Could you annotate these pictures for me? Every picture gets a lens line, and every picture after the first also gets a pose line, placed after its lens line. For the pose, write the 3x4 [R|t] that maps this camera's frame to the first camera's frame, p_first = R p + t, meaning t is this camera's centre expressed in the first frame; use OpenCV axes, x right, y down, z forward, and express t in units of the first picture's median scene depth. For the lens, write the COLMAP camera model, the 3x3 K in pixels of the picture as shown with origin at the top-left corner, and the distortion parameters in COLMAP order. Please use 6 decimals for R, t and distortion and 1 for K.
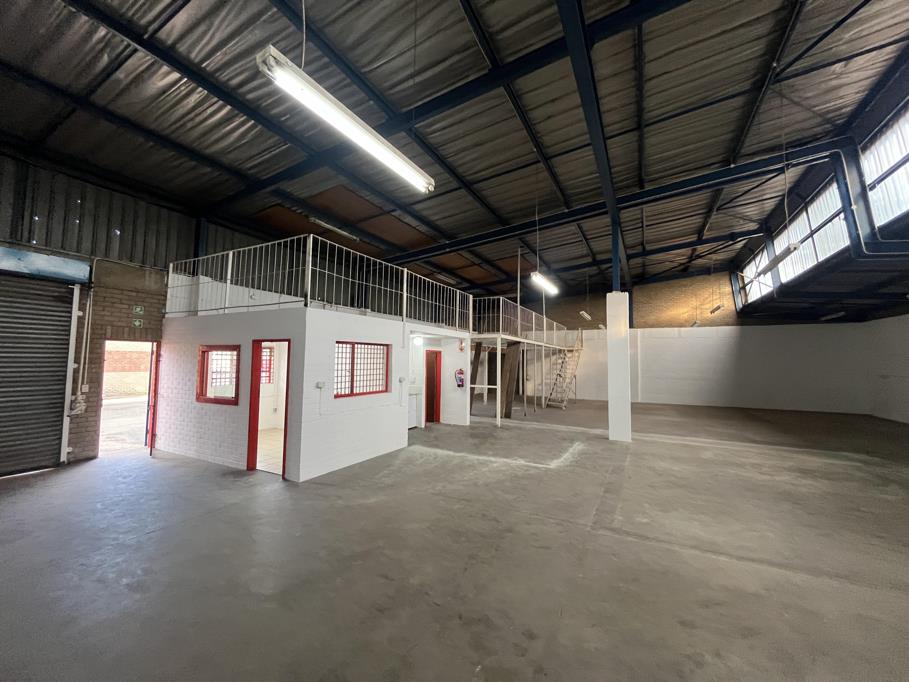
lens RADIAL K [[366.8, 0, 455.6], [0, 366.8, 337.4], [0, 0, 1]] dist [-0.005249, 0.000743]
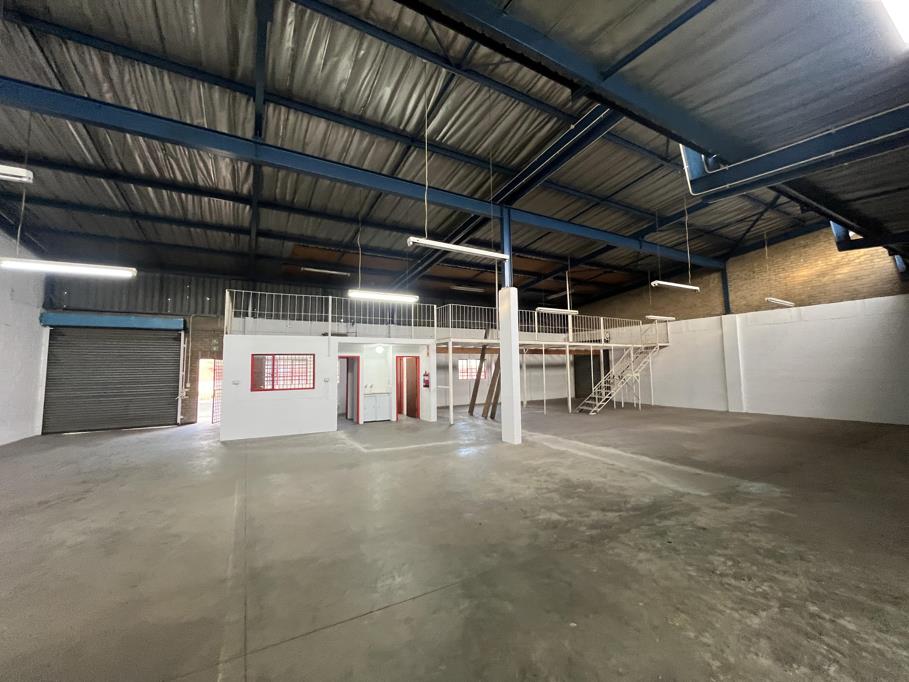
lens RADIAL K [[366.8, 0, 455.6], [0, 366.8, 340.9], [0, 0, 1]] dist [-0.005249, 0.000743]
pose [[0.837582, -0.066052, -0.542304, 0.957569], [0.059995, 0.997781, -0.028866, 0.040003], [0.543008, -0.008358, 0.839686, 0.134792]]
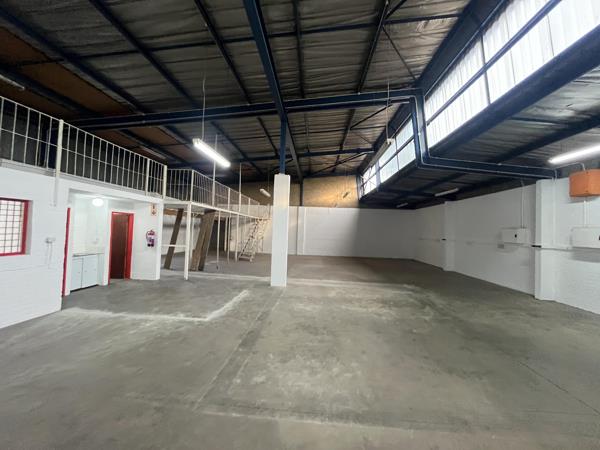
lens RADIAL K [[242.1, 0, 300.5], [0, 242.1, 223.2], [0, 0, 1]] dist [-0.005249, 0.000743]
pose [[0.914411, 0.031717, 0.403541, 0.177322], [-0.051022, 0.998005, 0.037174, 0.018157], [-0.401557, -0.054582, 0.914206, 0.193794]]
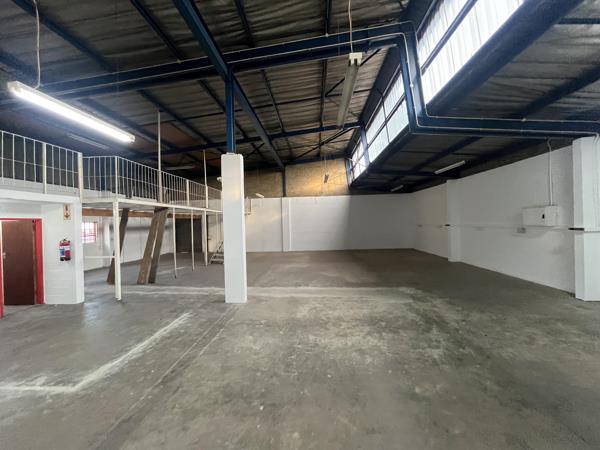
lens RADIAL K [[242.1, 0, 300.4], [0, 242.1, 223.2], [0, 0, 1]] dist [-0.005249, 0.000743]
pose [[0.913224, -0.038957, 0.405591, 0.386414], [0.011562, 0.997496, 0.069776, 0.021419], [-0.407293, -0.059032, 0.911388, 0.367686]]
